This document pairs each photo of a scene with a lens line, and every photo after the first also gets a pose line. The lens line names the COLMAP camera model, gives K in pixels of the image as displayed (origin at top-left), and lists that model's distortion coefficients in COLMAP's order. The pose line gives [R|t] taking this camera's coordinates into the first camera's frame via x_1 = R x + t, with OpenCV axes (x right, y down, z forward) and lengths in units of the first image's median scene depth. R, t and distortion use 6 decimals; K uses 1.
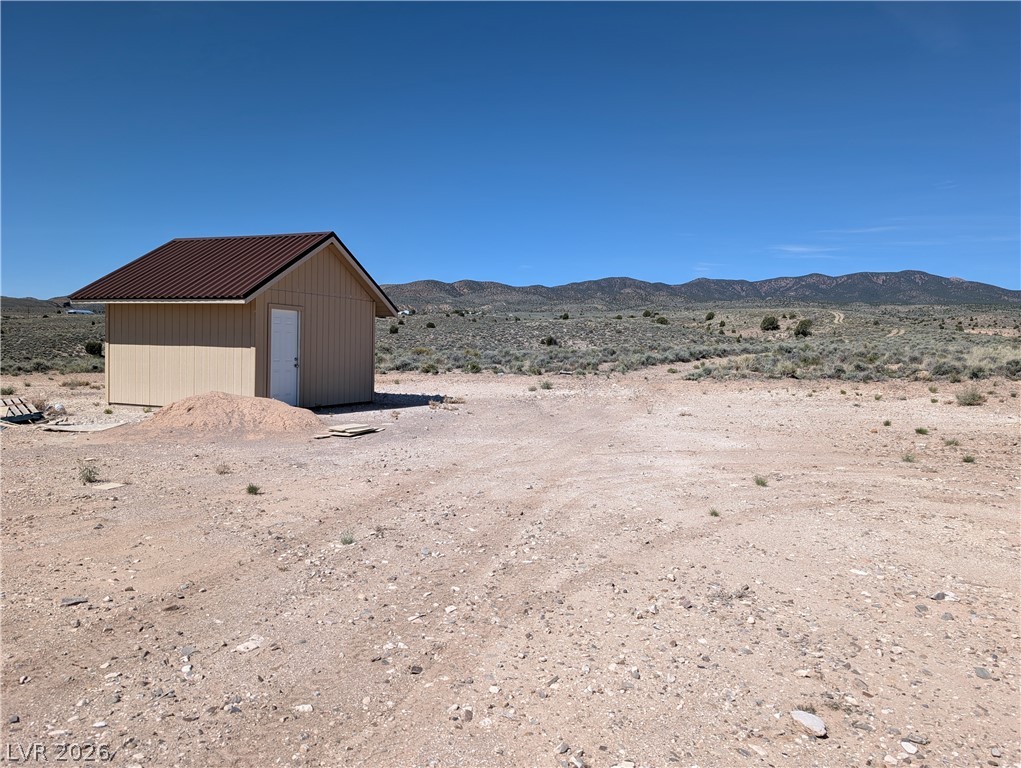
lens RADIAL K [[728.5, 0, 513.1], [0, 728.5, 379.9], [0, 0, 1]] dist [0.031929, -0.023580]
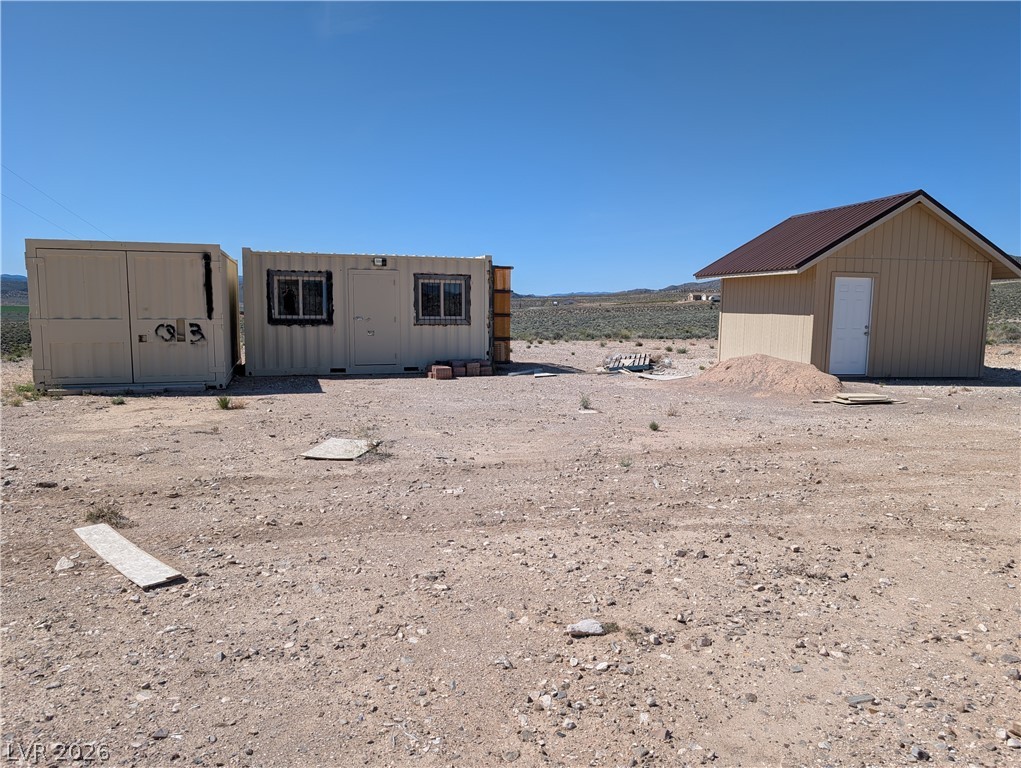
lens RADIAL K [[728.5, 0, 513.1], [0, 728.5, 379.9], [0, 0, 1]] dist [0.031929, -0.023580]
pose [[0.553303, 0.073223, -0.829756, 0.299537], [-0.042554, 0.997313, 0.059633, 0.004319], [0.831892, 0.002314, 0.554932, 0.064587]]
